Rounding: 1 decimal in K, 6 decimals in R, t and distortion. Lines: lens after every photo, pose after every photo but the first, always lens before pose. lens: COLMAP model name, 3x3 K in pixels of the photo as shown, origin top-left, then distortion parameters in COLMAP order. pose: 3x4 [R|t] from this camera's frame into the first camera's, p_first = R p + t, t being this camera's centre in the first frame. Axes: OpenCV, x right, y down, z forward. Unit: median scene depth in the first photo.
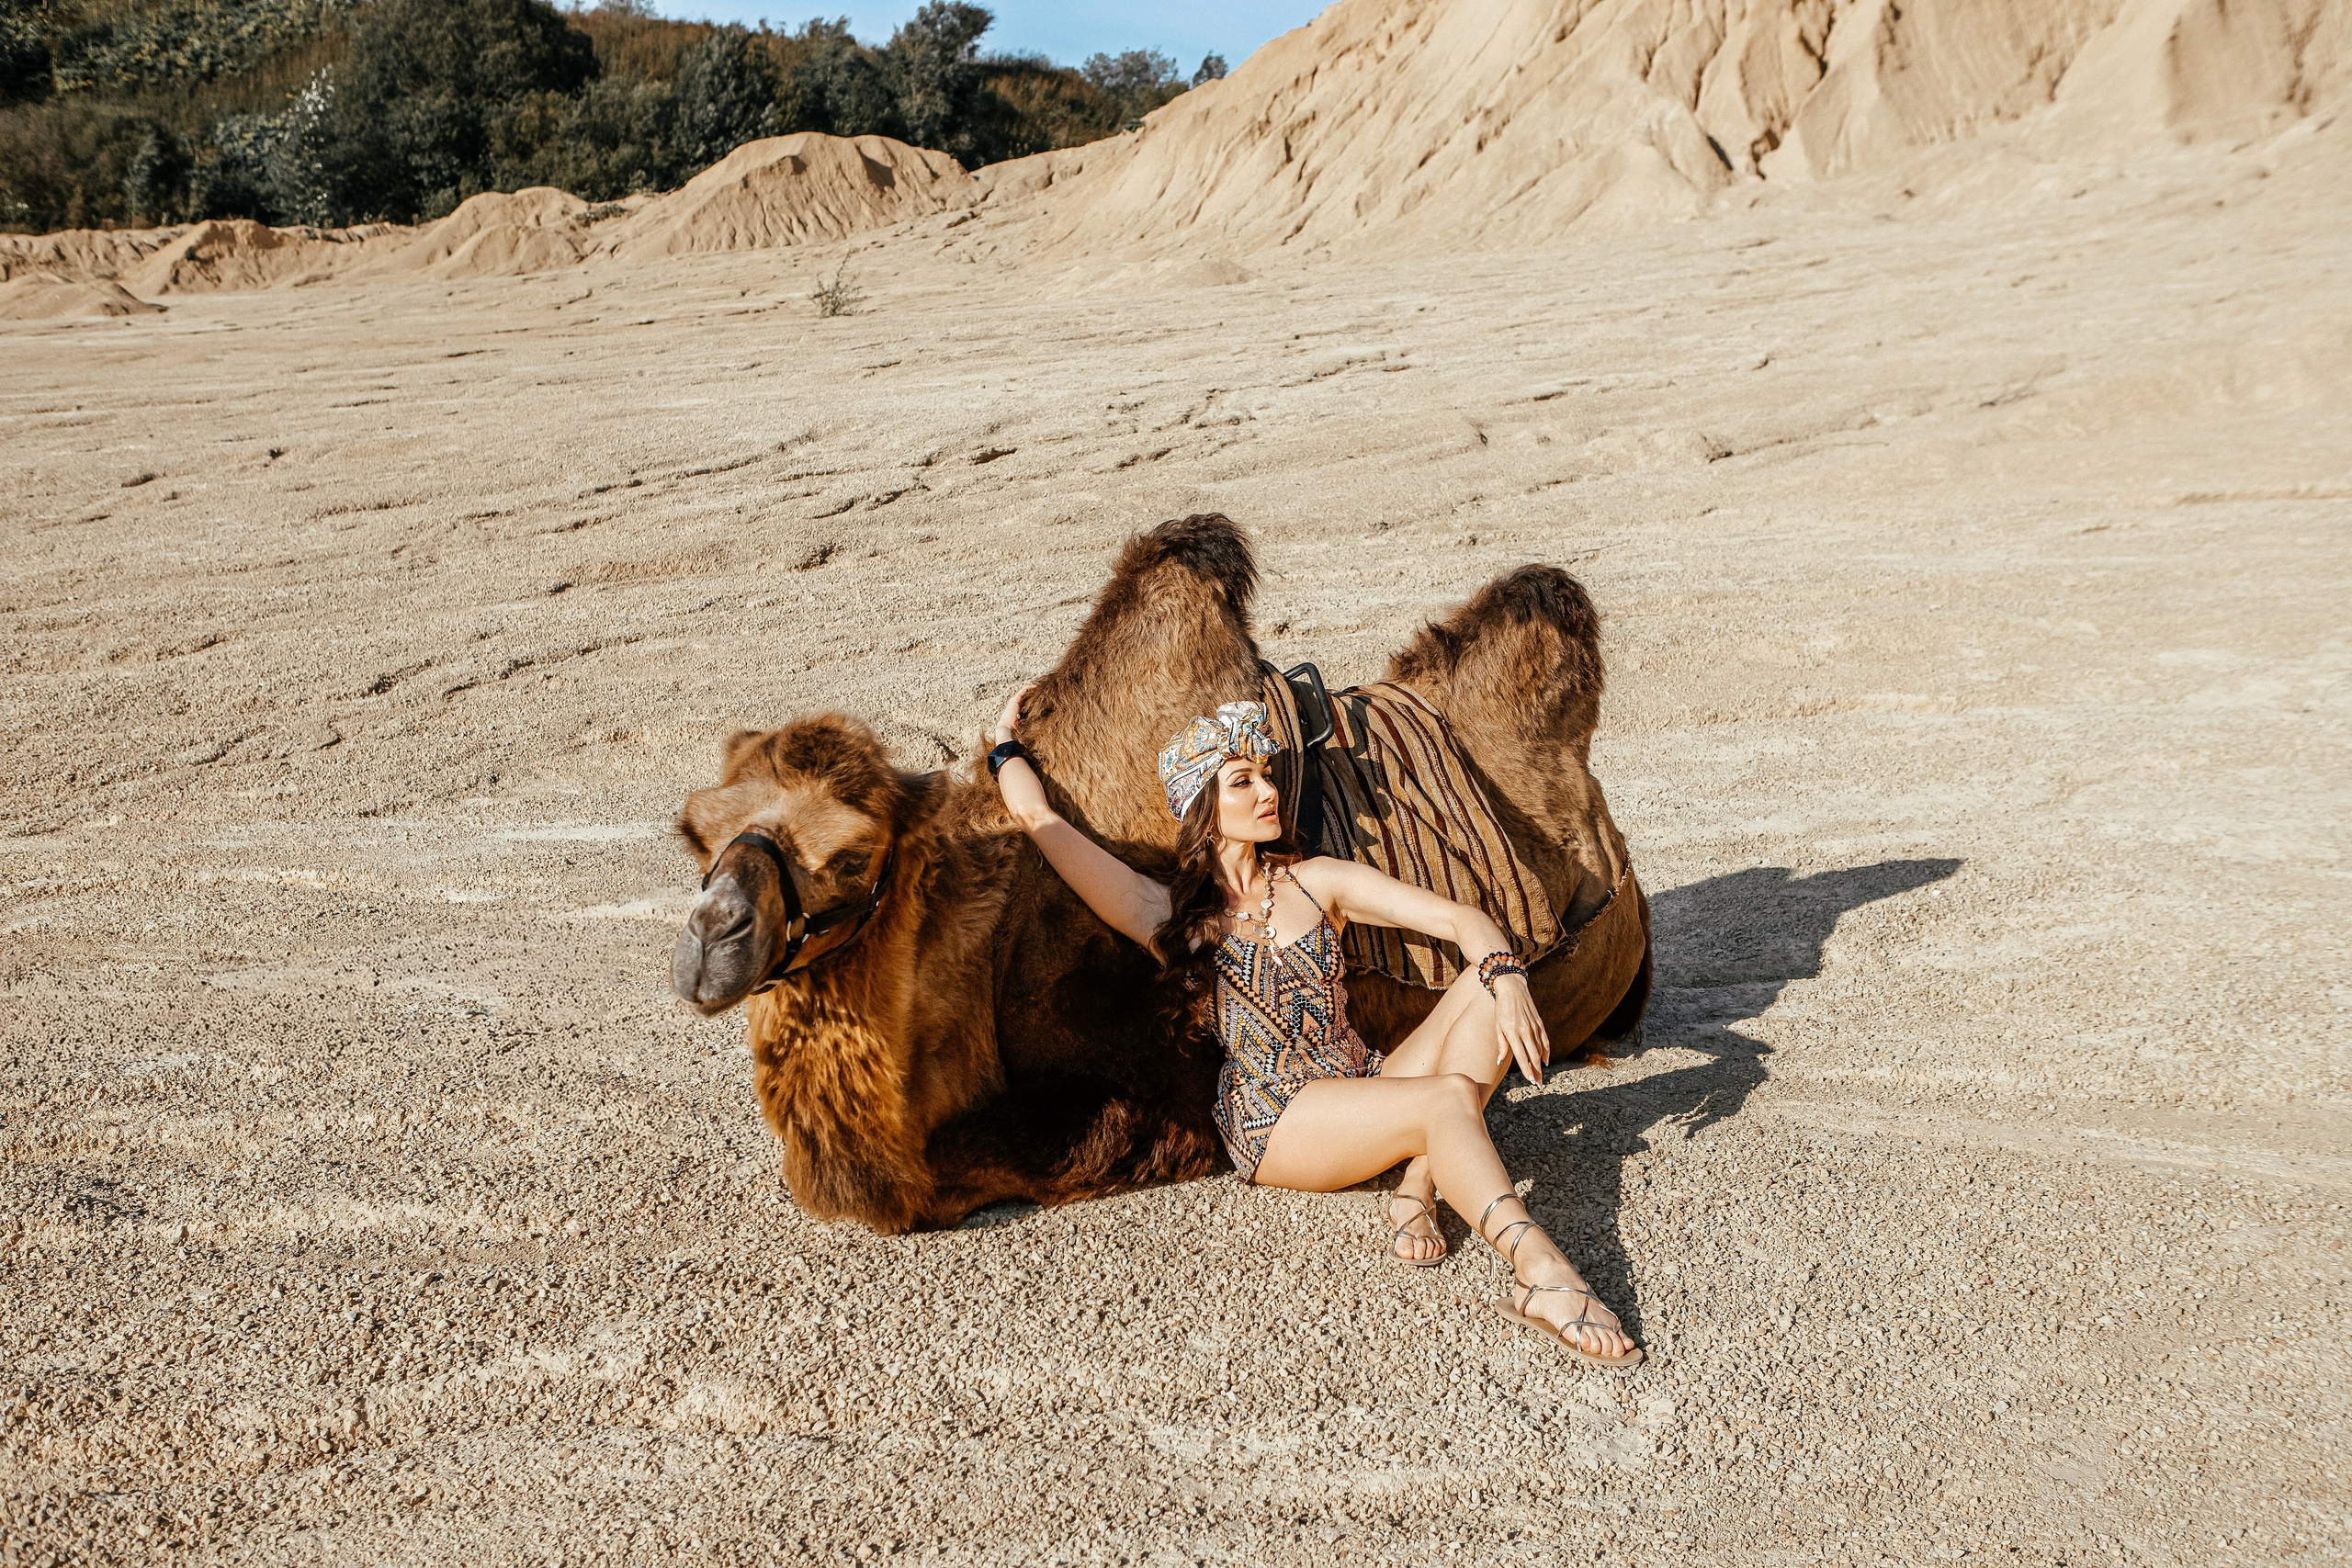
lens RADIAL K [[2485.3, 0, 1168.4], [0, 2485.3, 785.1], [0, 0, 1]] dist [-0.065981, 0.114922]
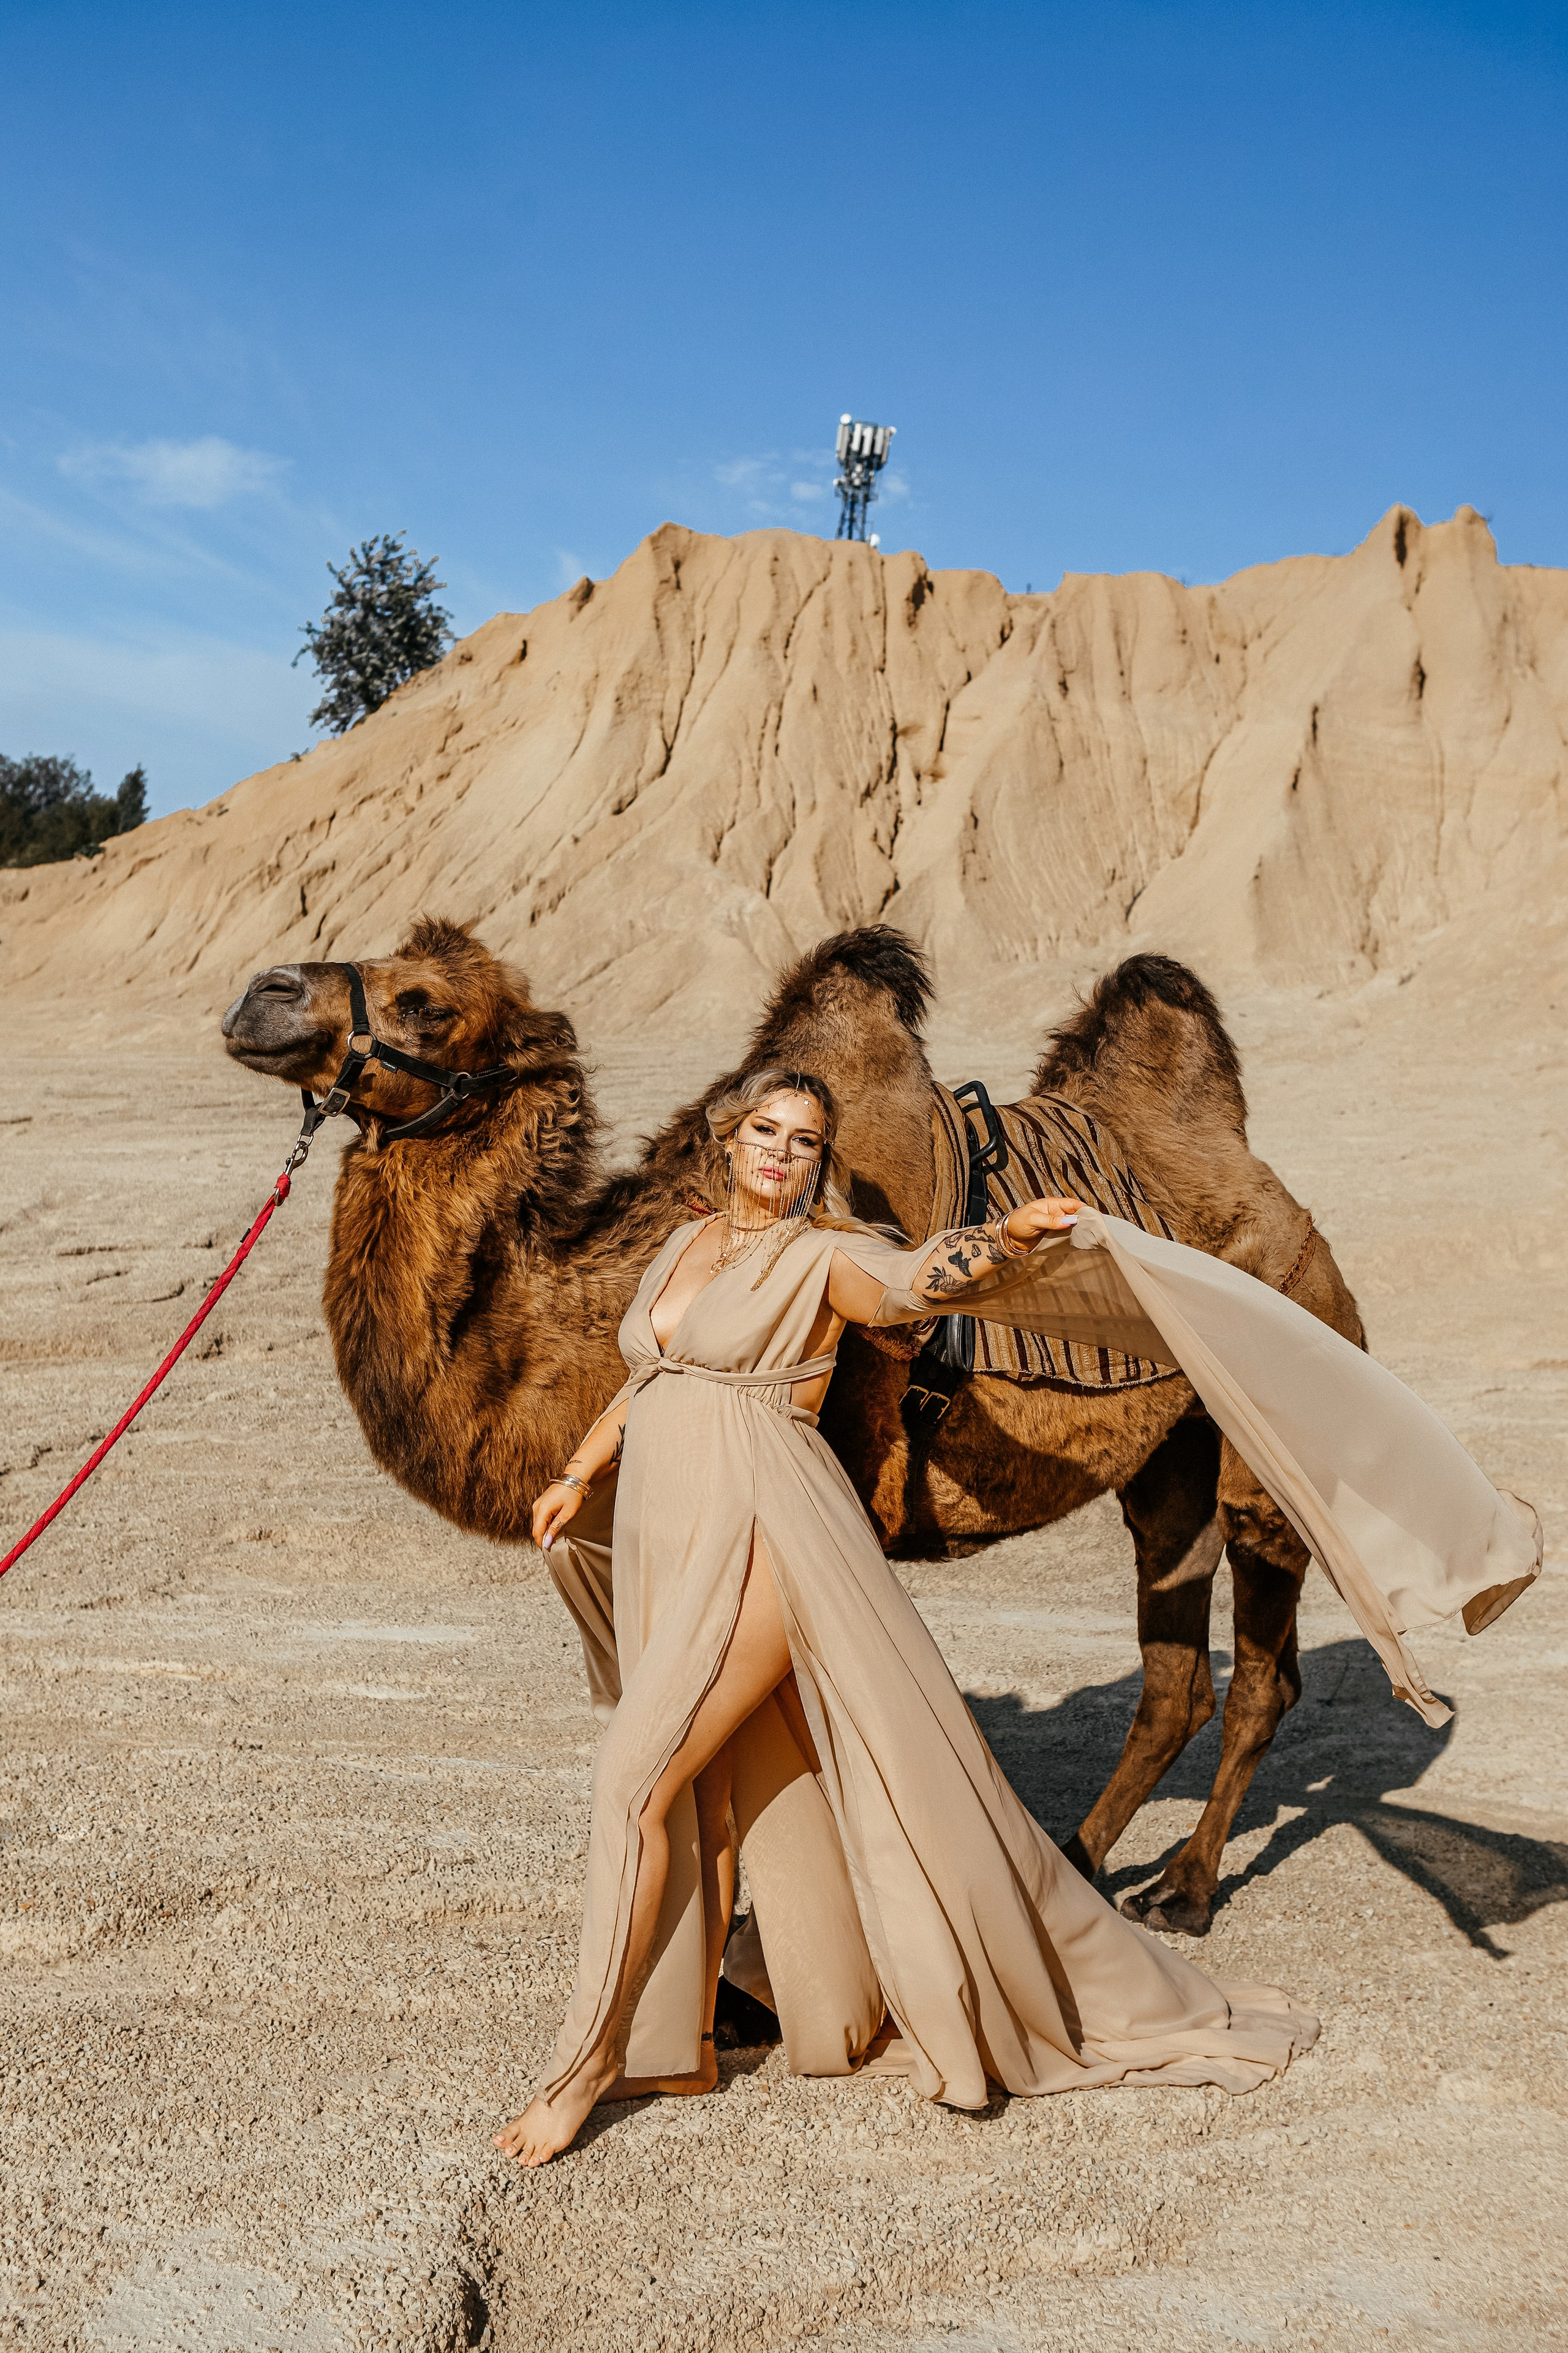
lens RADIAL K [[2876.4, 0, 784.0], [0, 2876.4, 1176.5], [0, 0, 1]] dist [-0.027950, -0.012214]
pose [[0.964606, 0.072028, 0.253668, -0.110900], [-0.031276, 0.986432, -0.161162, 0.005437], [-0.261835, 0.147524, 0.953771, -0.039934]]
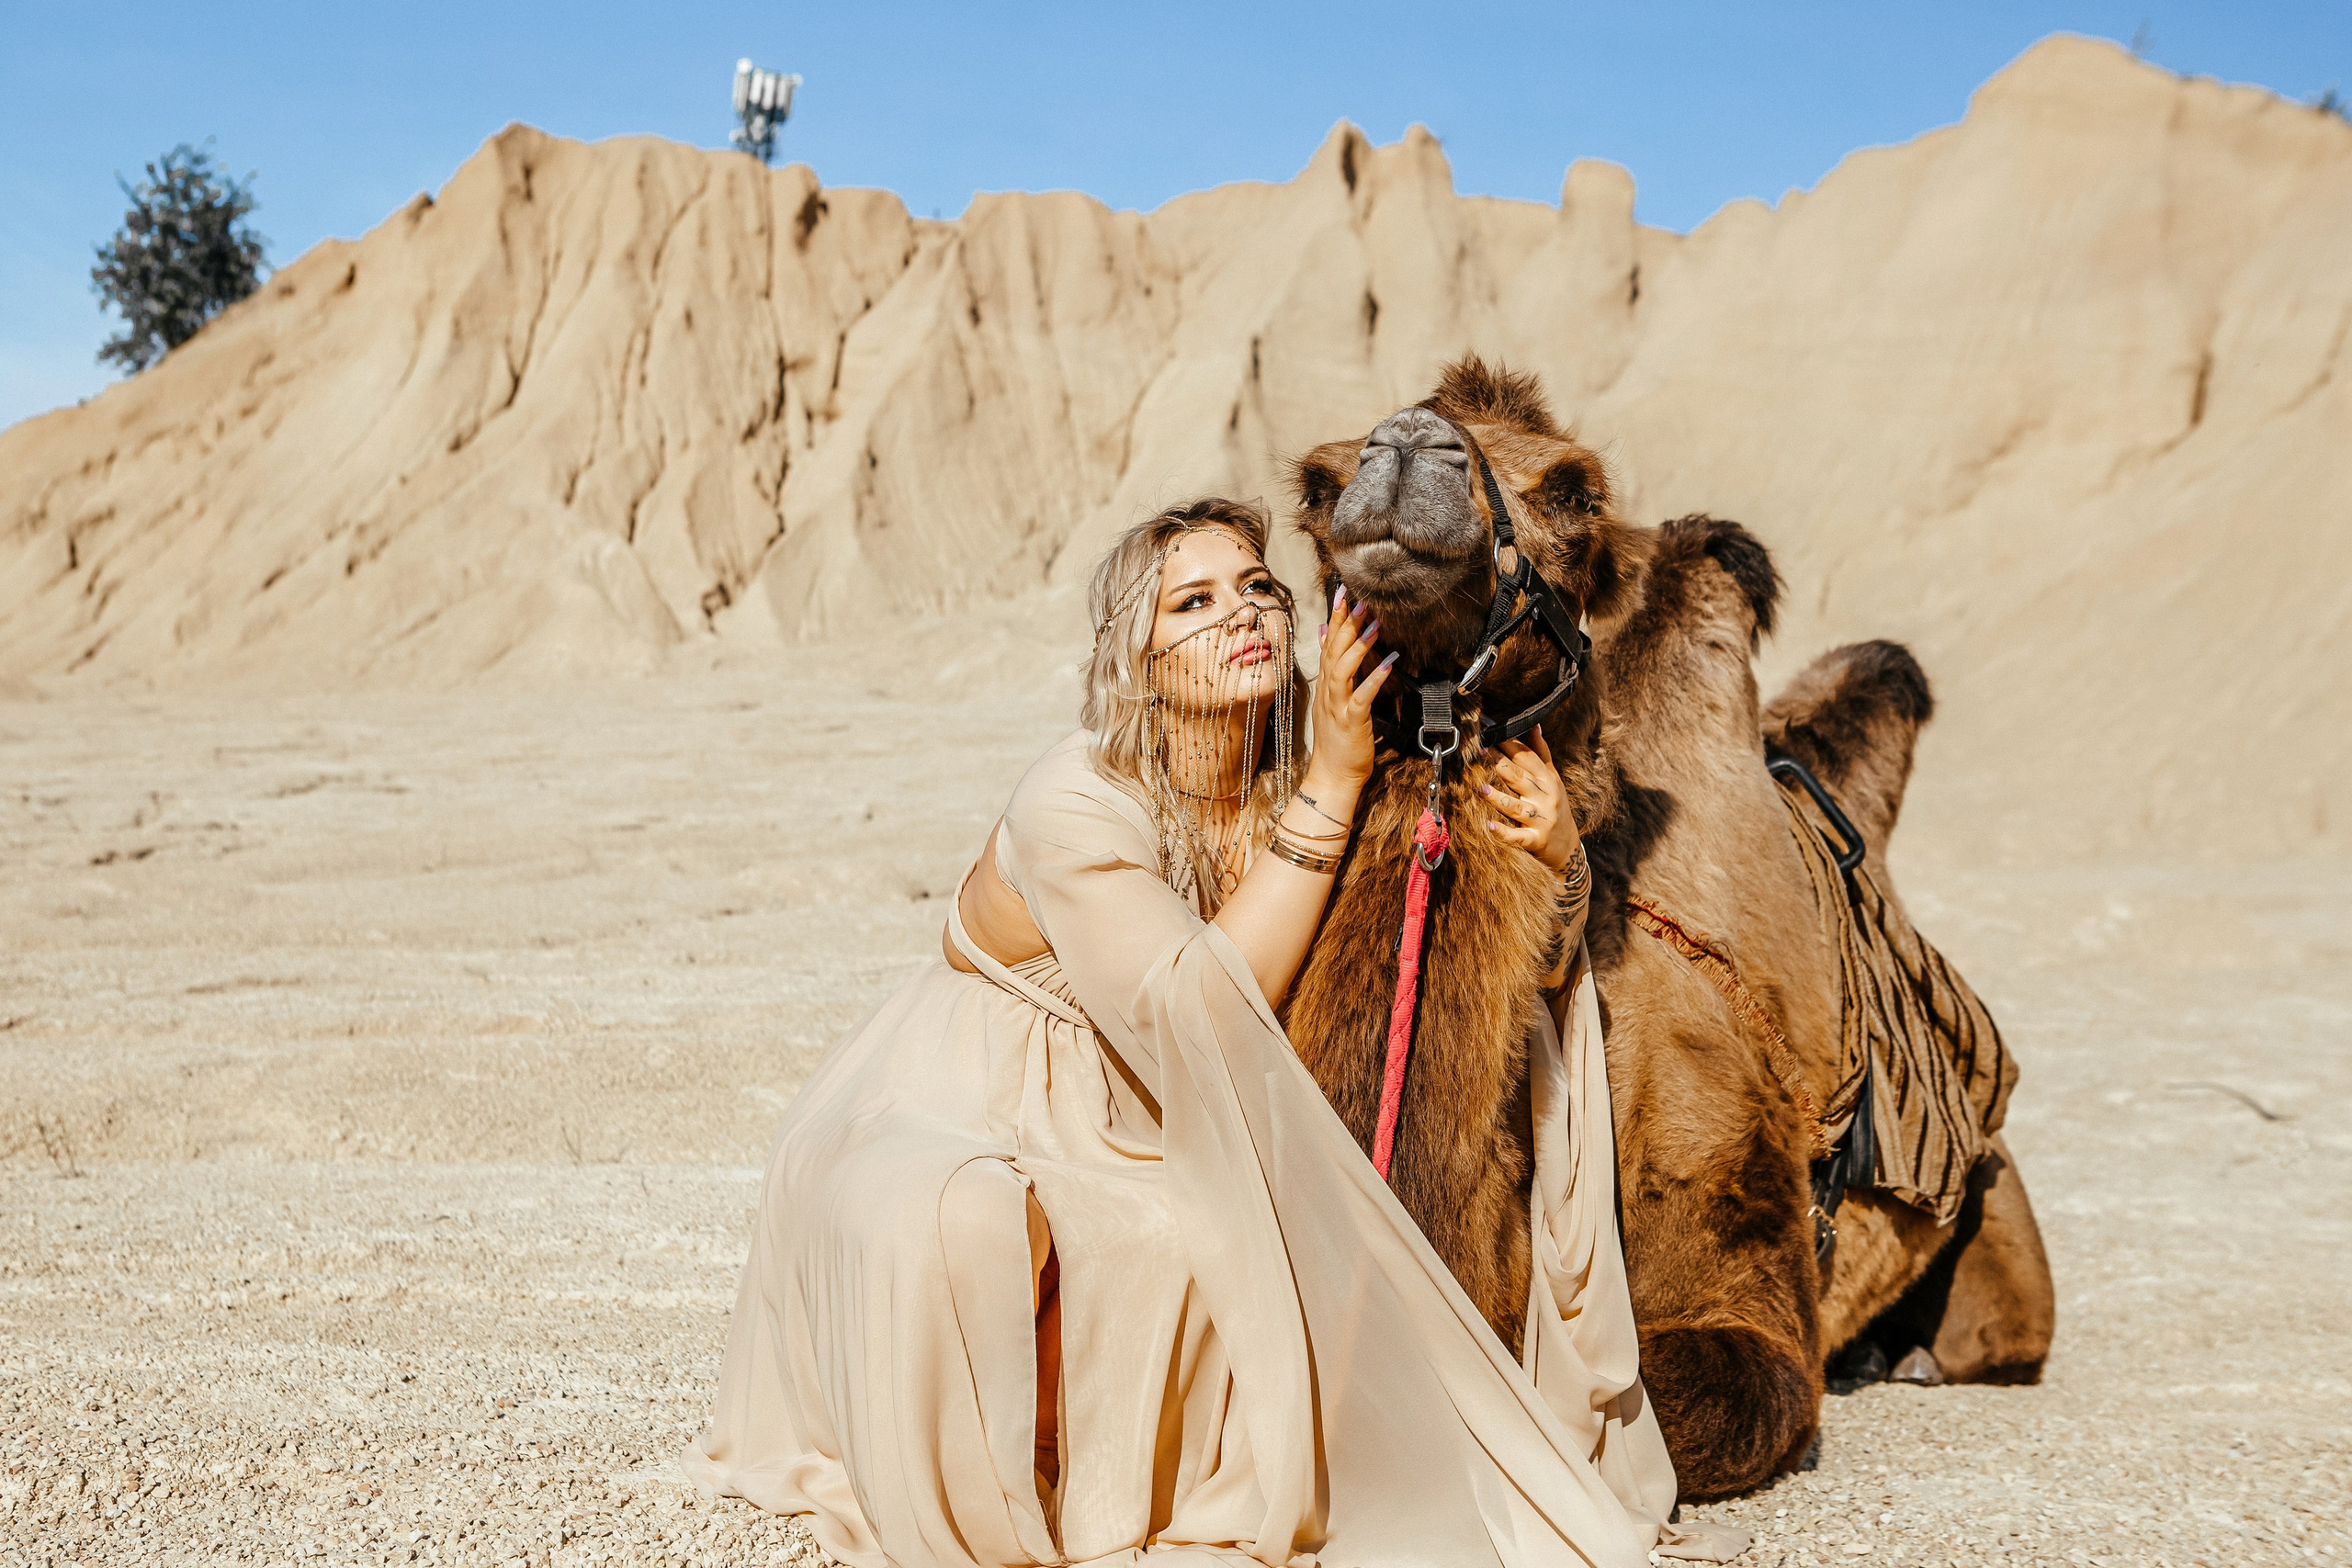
lens RADIAL K [[3191.2, 0, 1200.3], [0, 3191.2, 773.7], [0, 0, 1]] dist [-0.024457, 0.128792]
pose [[0.912386, 0.075382, 0.402330, -0.064851], [0.009107, 0.978915, -0.204066, 0.021793], [-0.409229, 0.189851, 0.892462, 0.043639]]
